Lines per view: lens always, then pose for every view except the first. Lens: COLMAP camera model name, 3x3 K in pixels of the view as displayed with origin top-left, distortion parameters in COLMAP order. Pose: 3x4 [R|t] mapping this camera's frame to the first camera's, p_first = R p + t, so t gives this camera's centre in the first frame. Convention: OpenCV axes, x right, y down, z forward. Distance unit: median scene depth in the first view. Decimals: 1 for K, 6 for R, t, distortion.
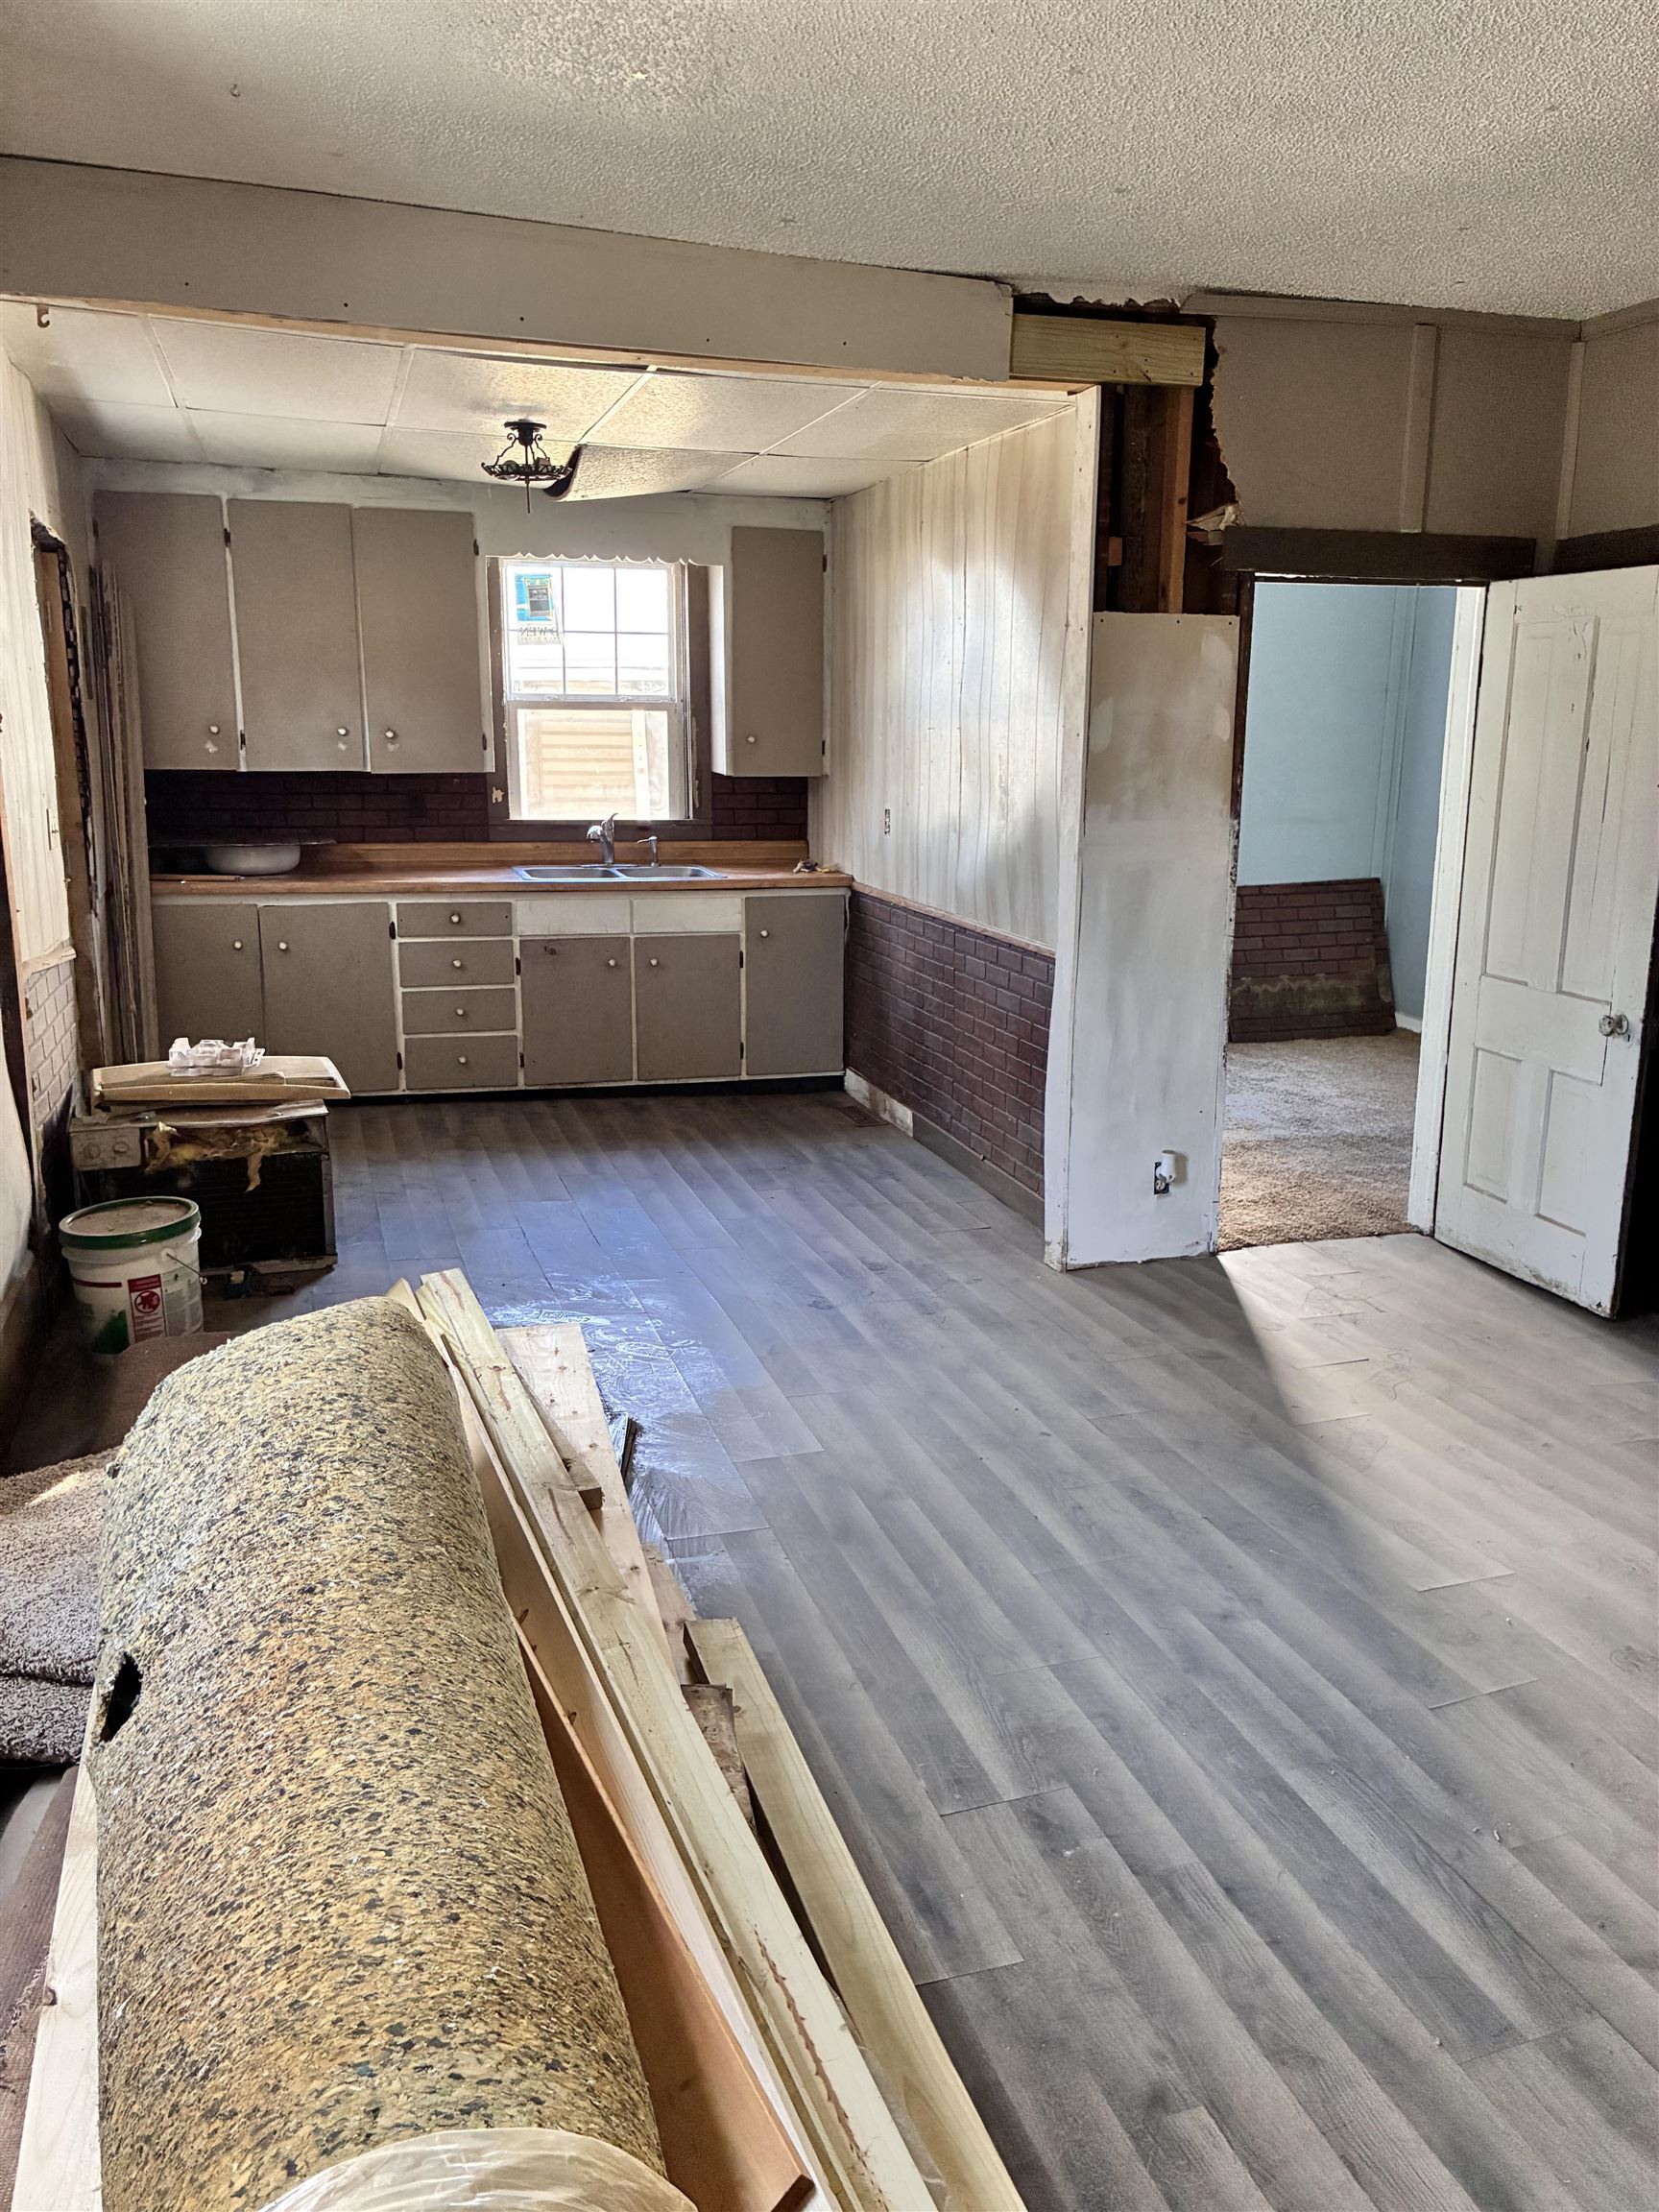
lens RADIAL K [[1673.4, 0, 845.9], [0, 1673.4, 1090.4], [0, 0, 1]] dist [0.024505, -0.030536]
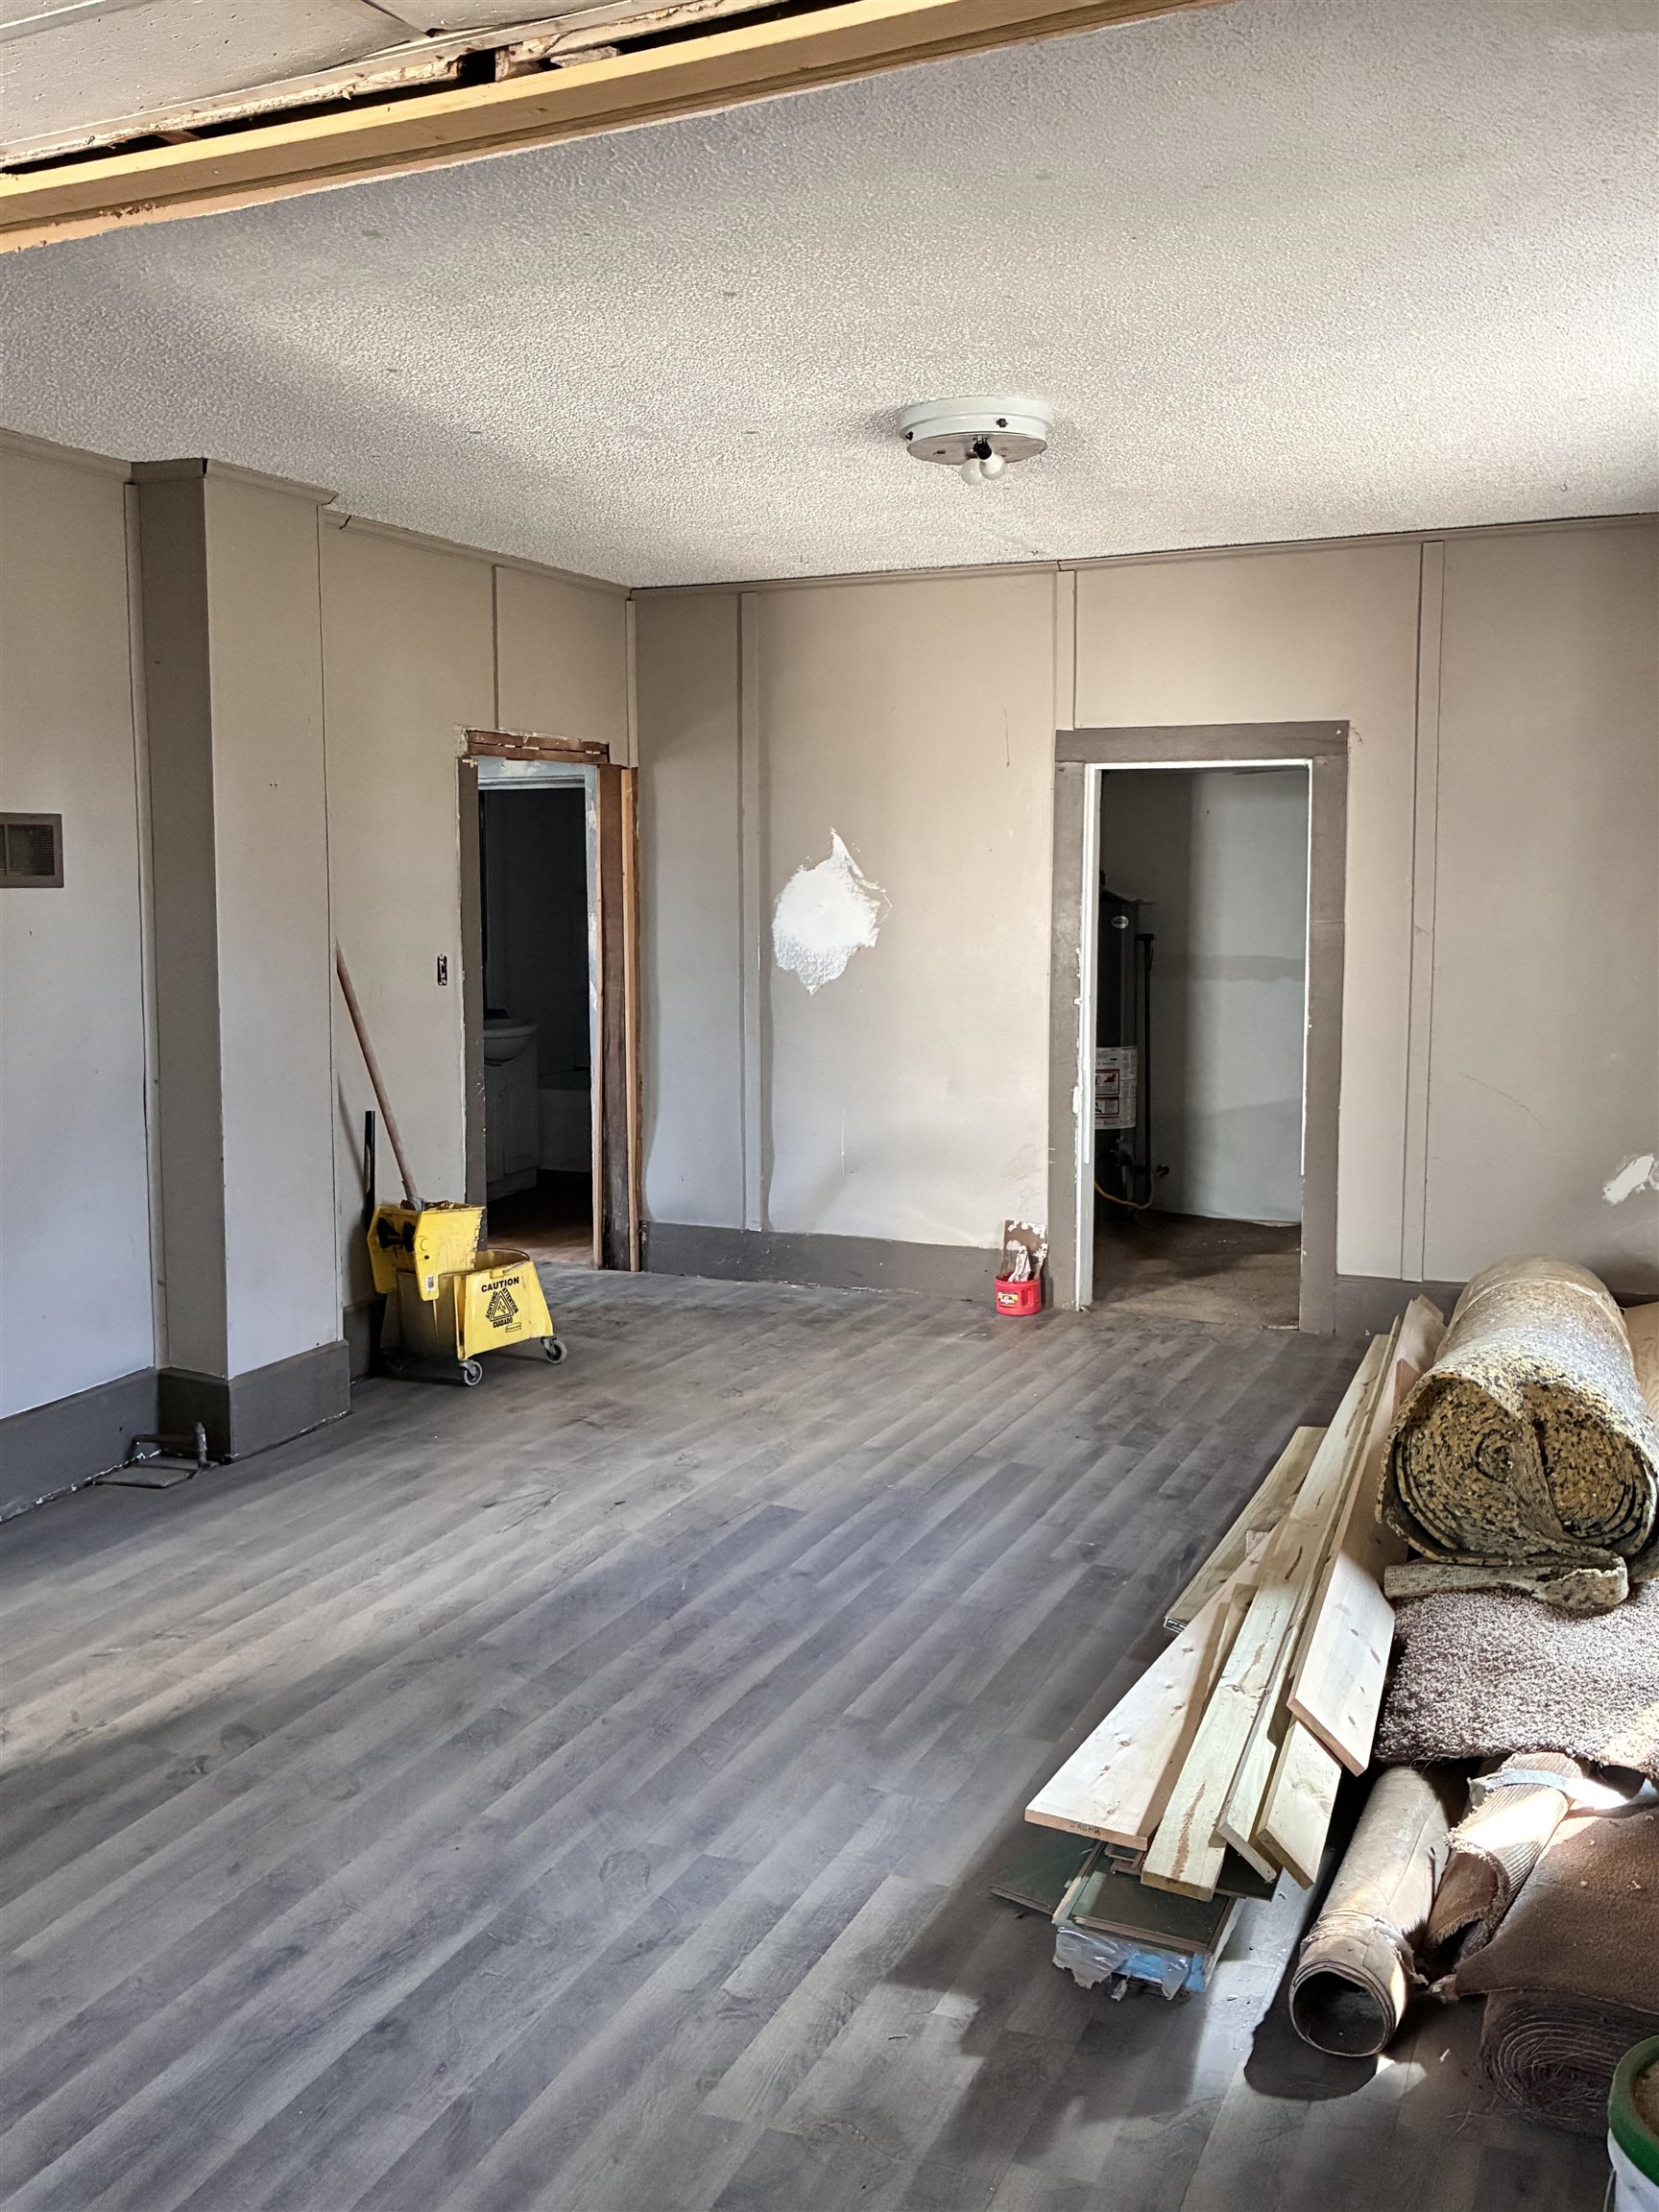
lens RADIAL K [[1936.5, 0, 825.3], [0, 1936.5, 1104.5], [0, 0, 1]] dist [0.010749, -0.030352]
pose [[-0.741894, -0.090522, 0.664379, -0.336692], [0.137078, 0.949442, 0.282434, -0.202698], [-0.656356, 0.300608, -0.691977, 0.866877]]
